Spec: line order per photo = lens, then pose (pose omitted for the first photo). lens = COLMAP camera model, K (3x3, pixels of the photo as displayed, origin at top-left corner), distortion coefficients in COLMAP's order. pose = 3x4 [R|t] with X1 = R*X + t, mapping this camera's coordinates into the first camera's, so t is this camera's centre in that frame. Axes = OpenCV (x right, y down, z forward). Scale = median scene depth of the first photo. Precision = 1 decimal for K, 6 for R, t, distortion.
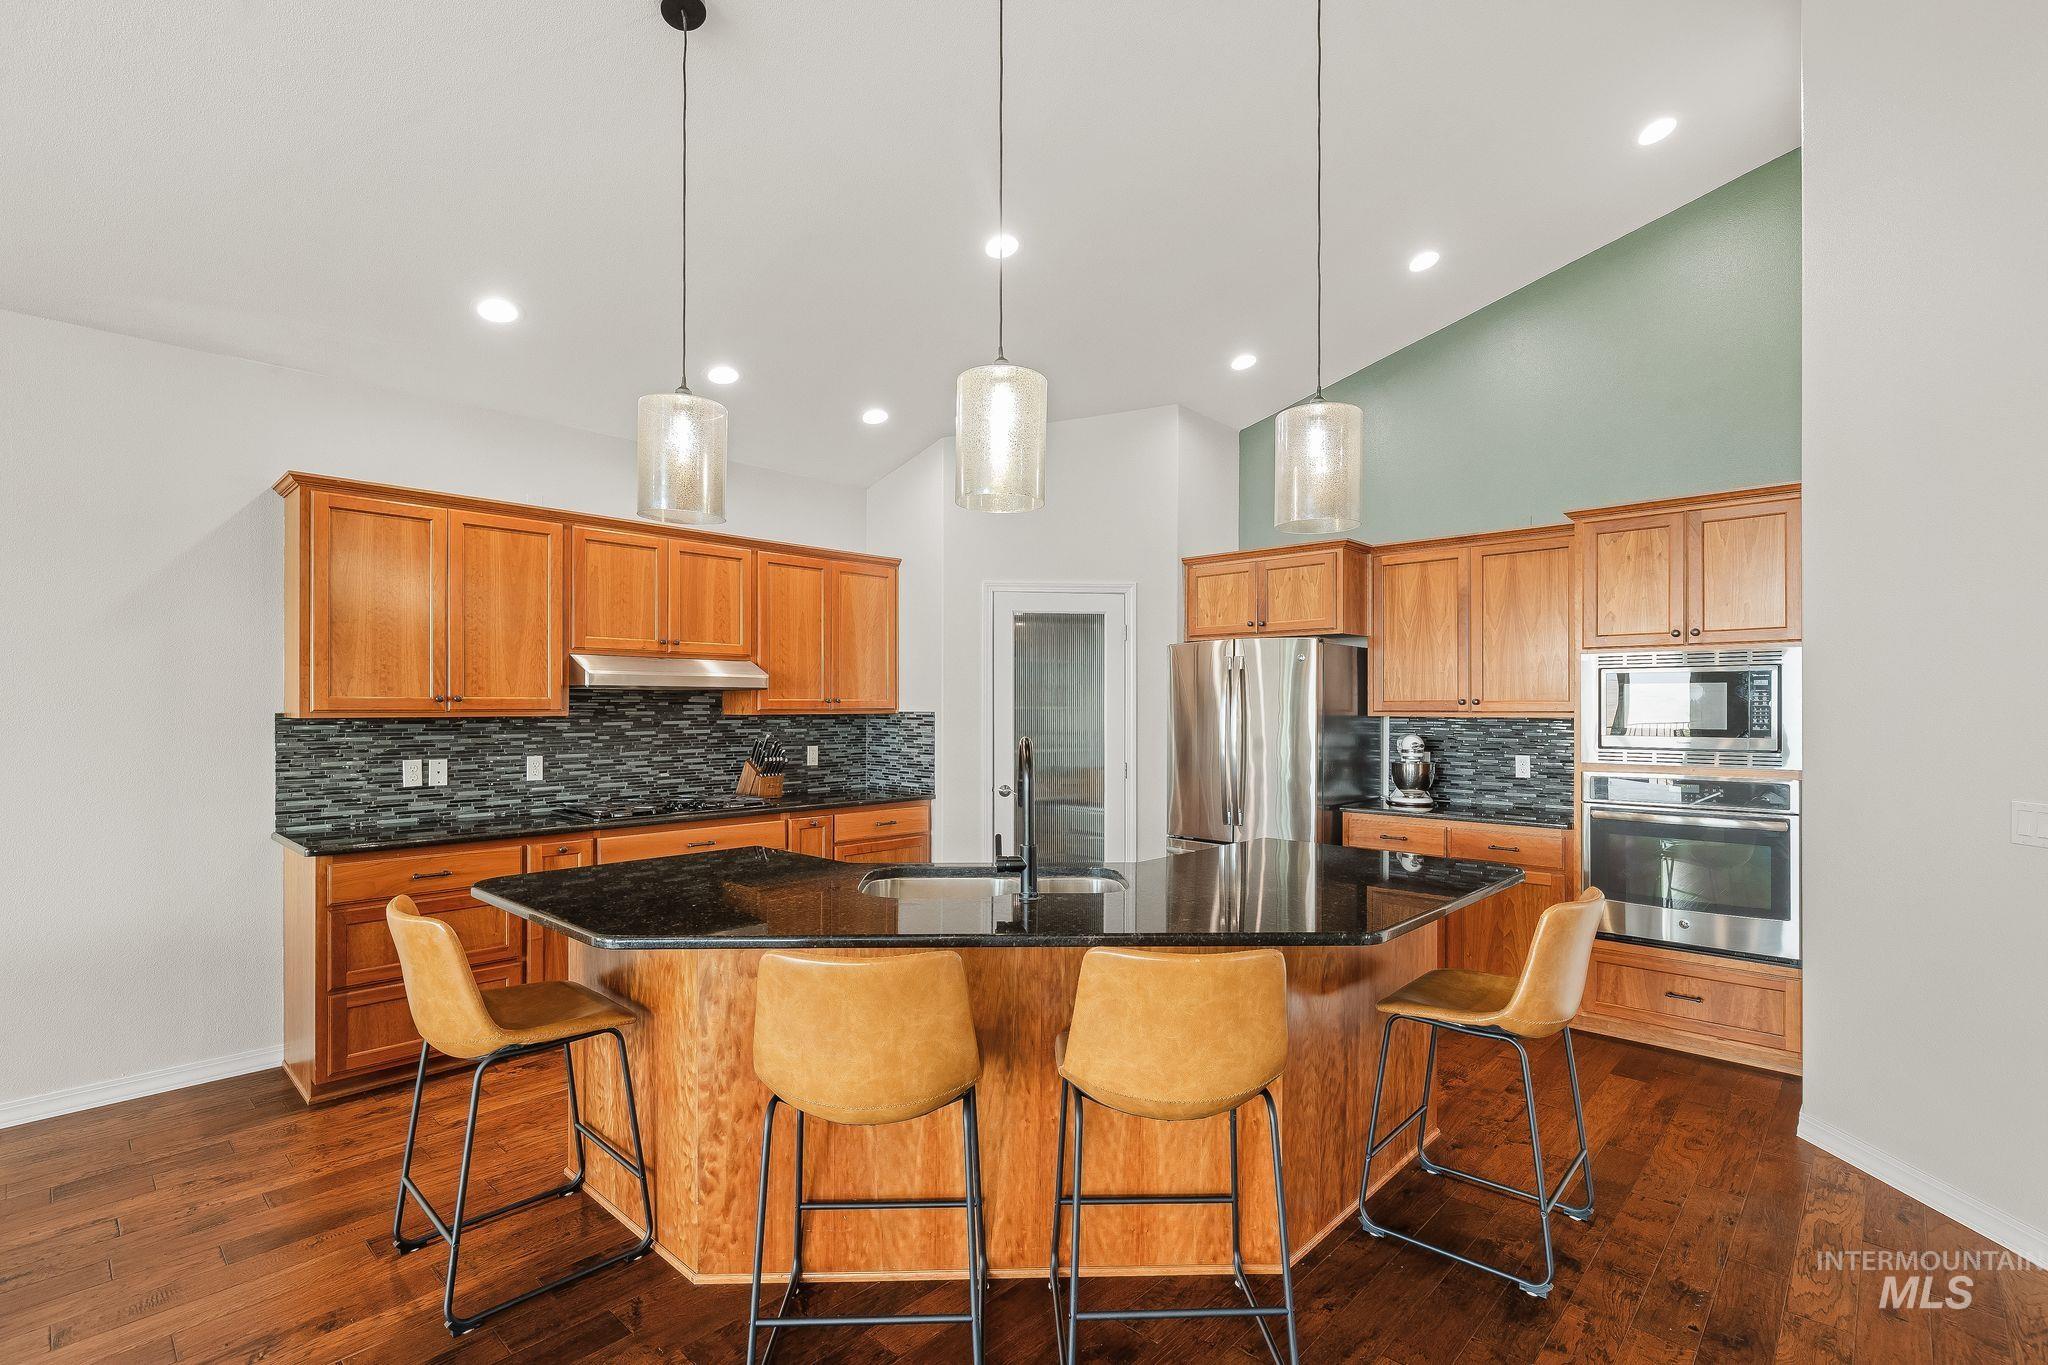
lens RADIAL K [[900.9, 0, 1082.1], [0, 900.9, 704.9], [0, 0, 1]] dist [0.002009, 0.000094]
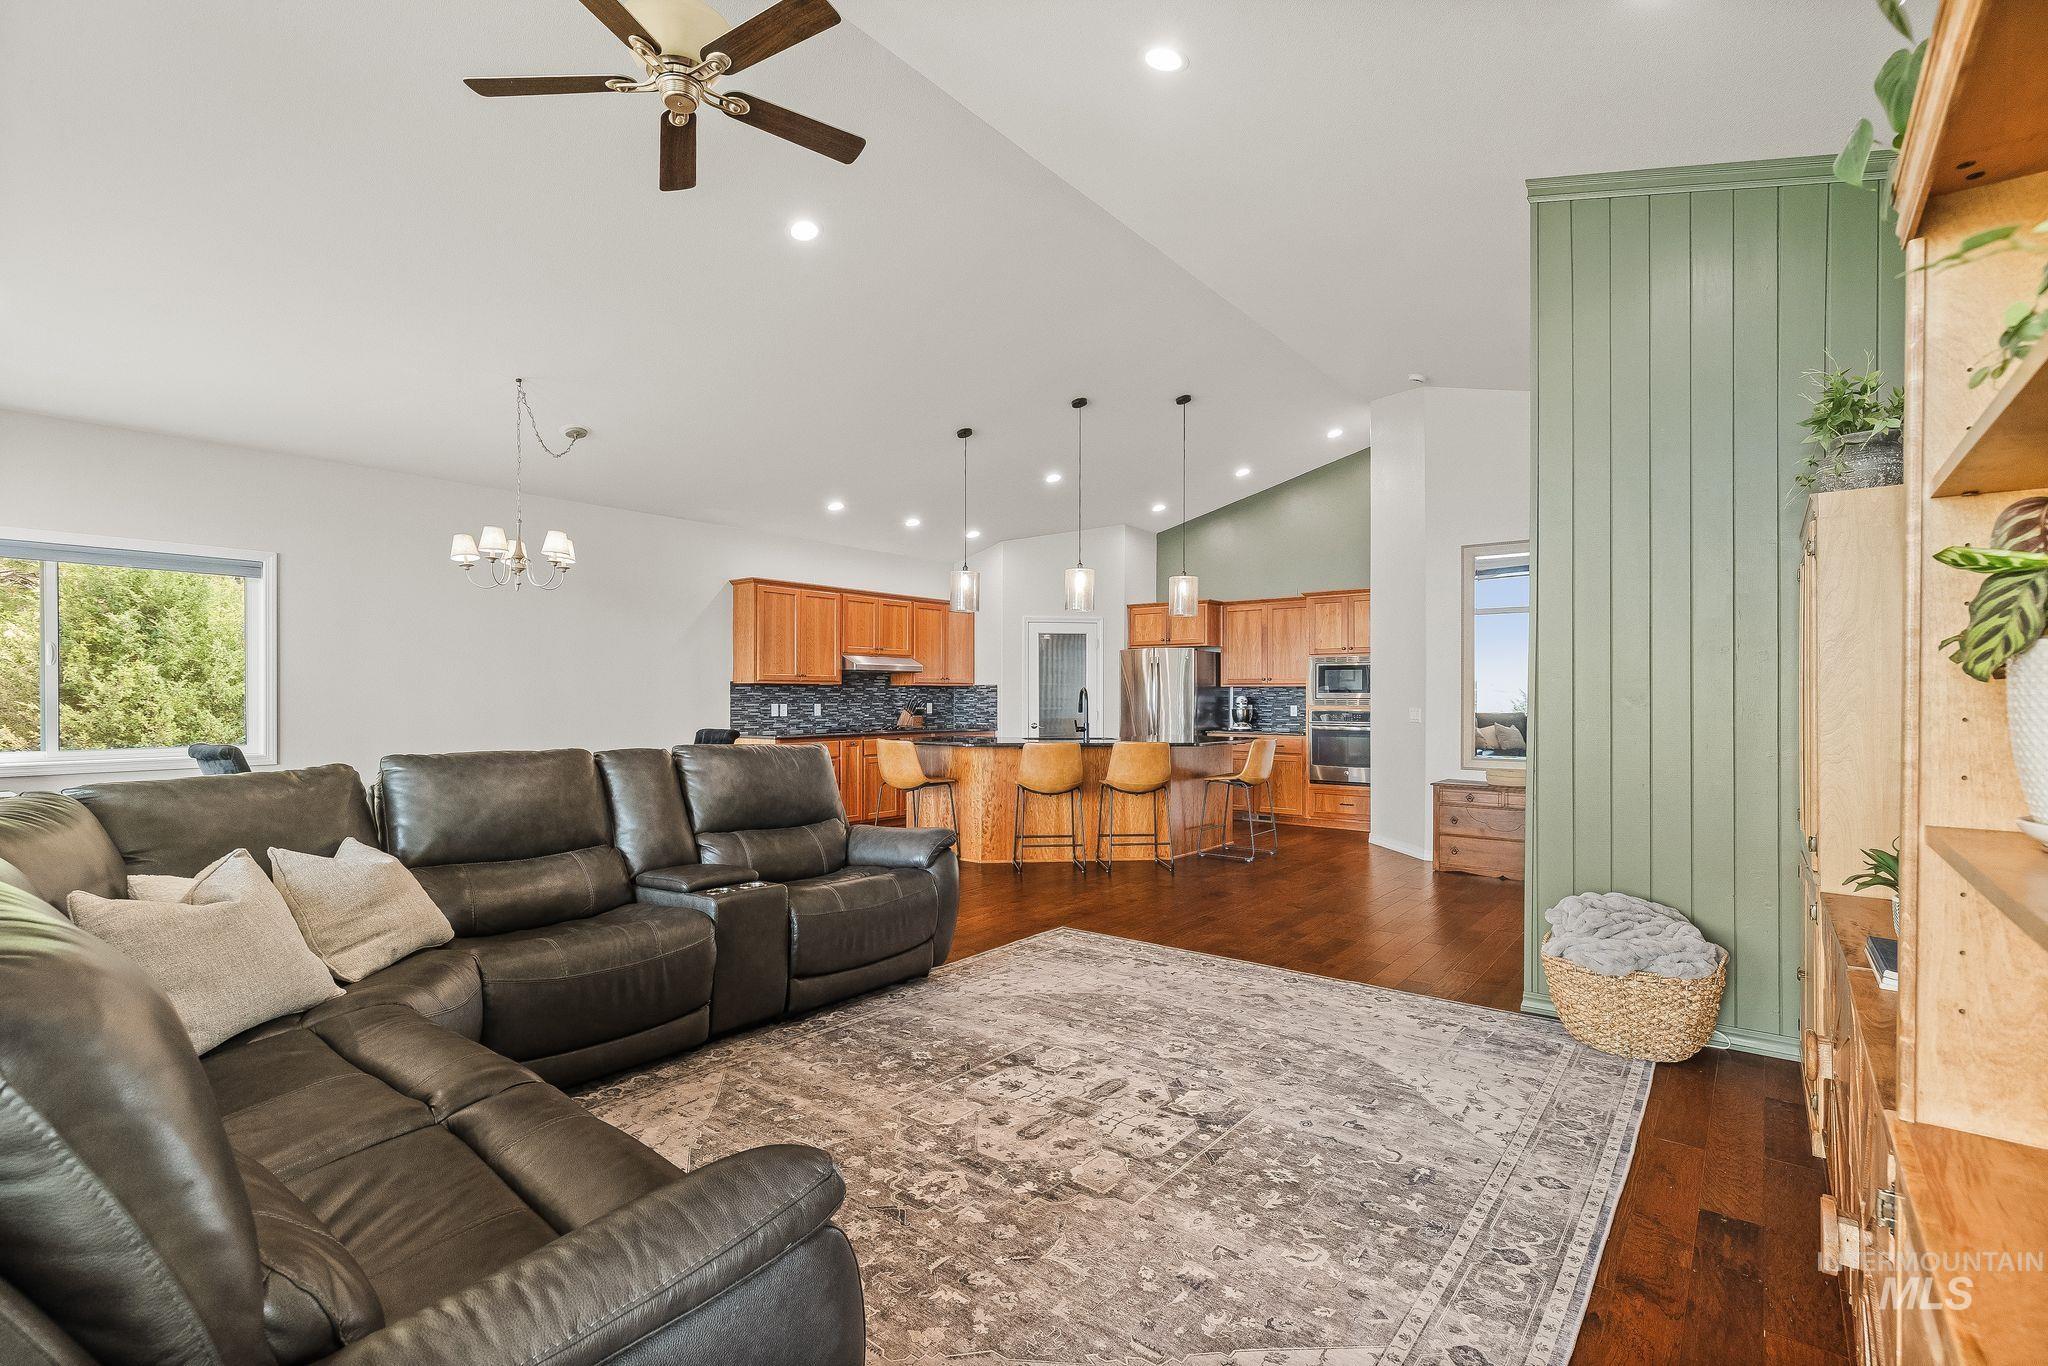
lens RADIAL K [[940.3, 0, 1024.0], [0, 940.3, 683.0], [0, 0, 1]] dist [0.001132, 0.000466]
pose [[0.999453, 0.002656, 0.032973, -0.195195], [-0.002194, 0.999899, -0.014038, 0.036242], [-0.033007, 0.013958, 0.999358, -1.113371]]
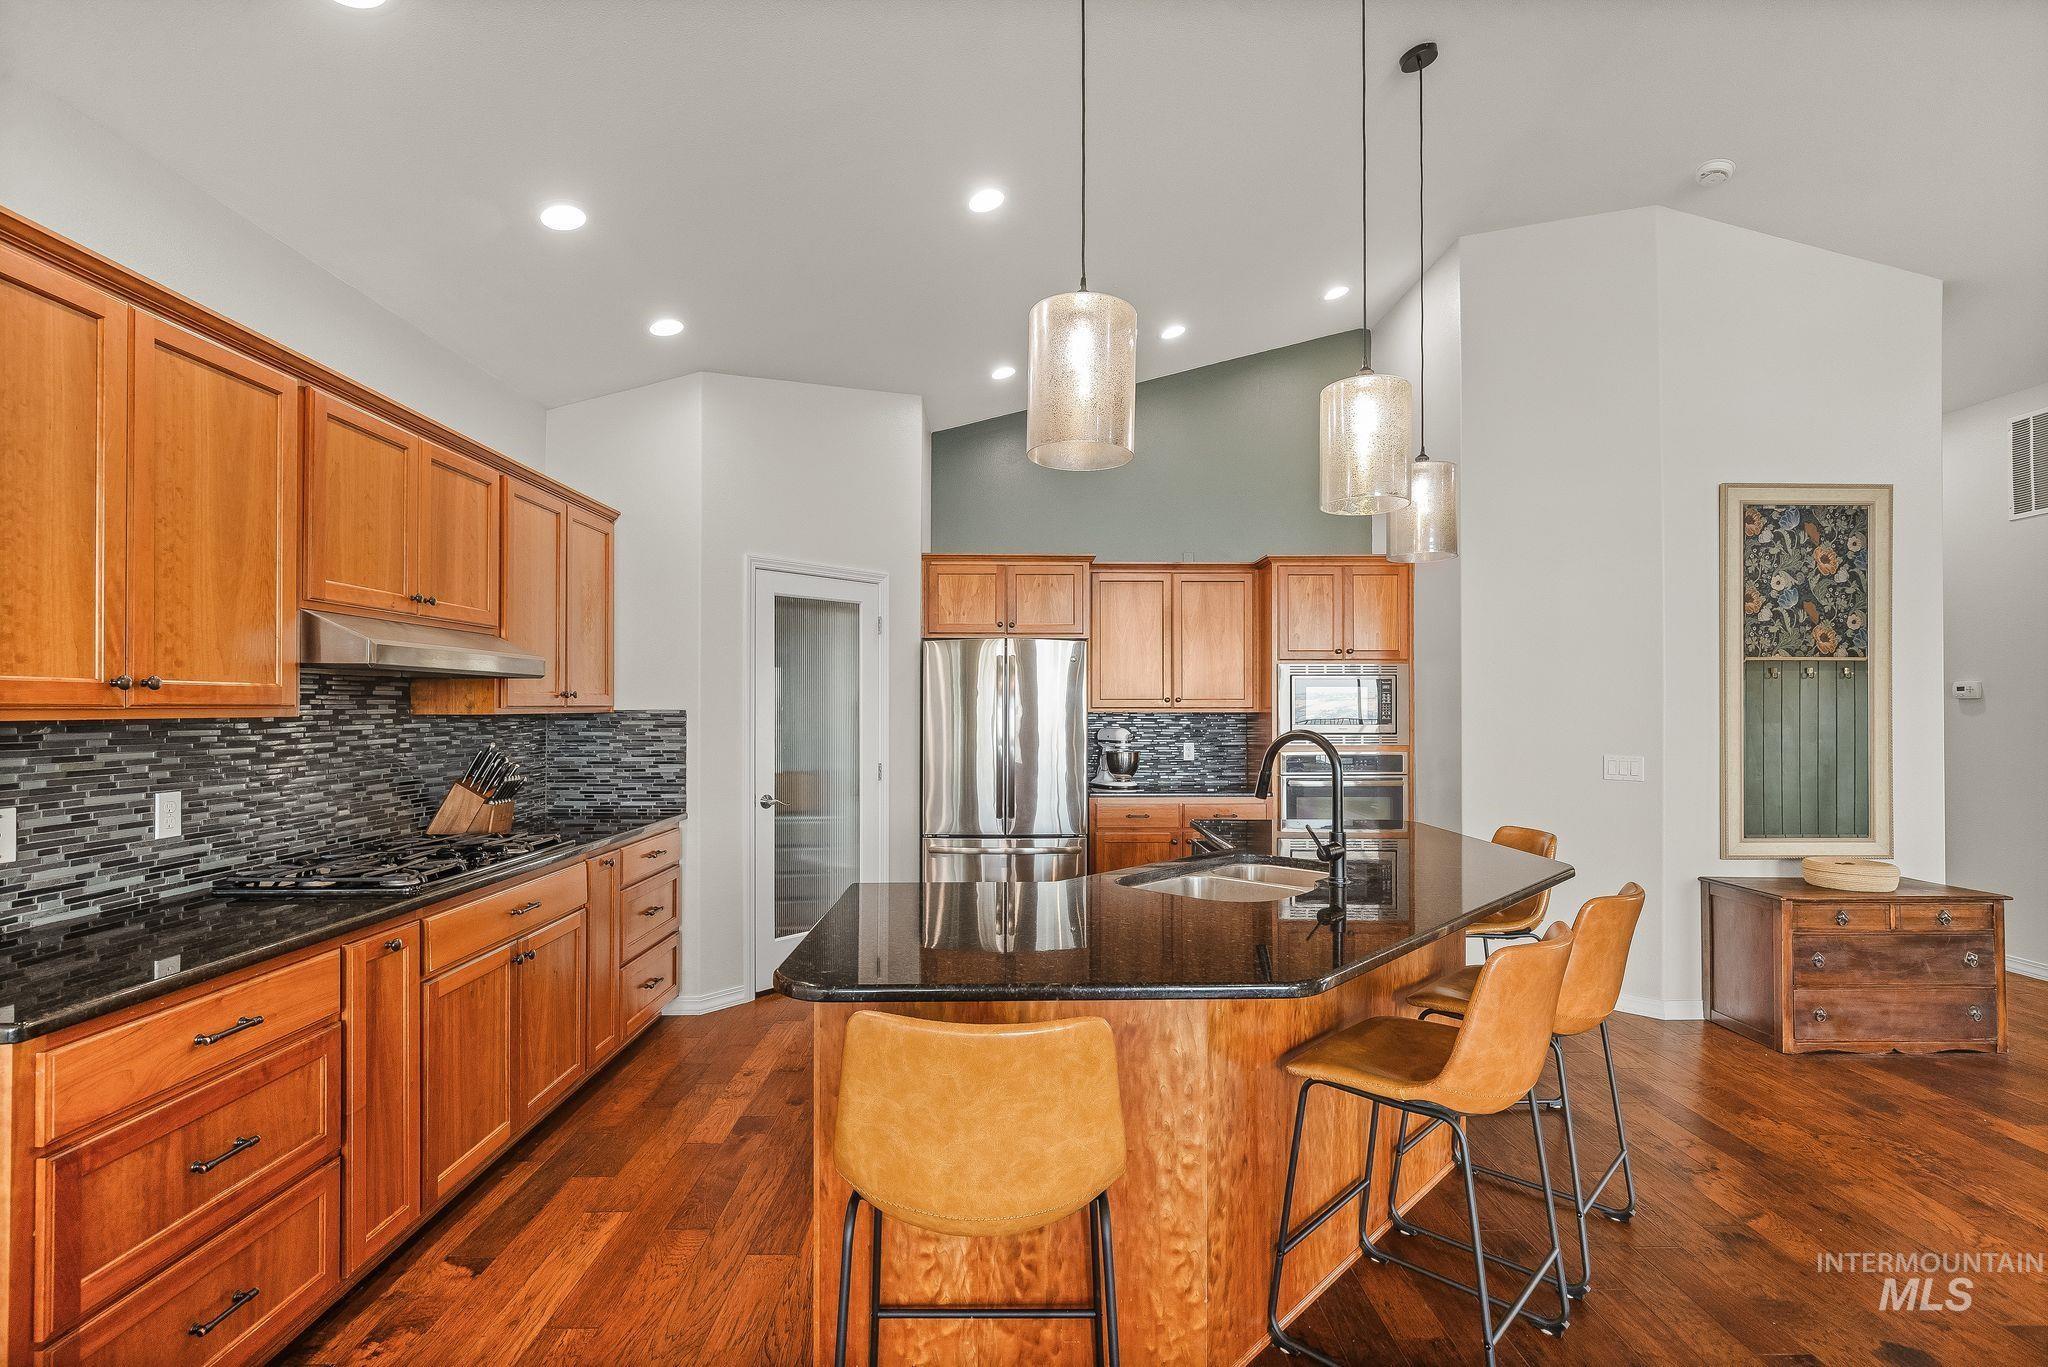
lens RADIAL K [[898.3, 0, 958.1], [0, 898.3, 701.4], [0, 0, 1]] dist [-0.001690, 0.000094]
pose [[0.749164, 0.003463, 0.662376, -0.578028], [0.000666, 0.999982, -0.005982, 0.005692], [-0.662384, 0.004922, 0.749148, 0.271287]]
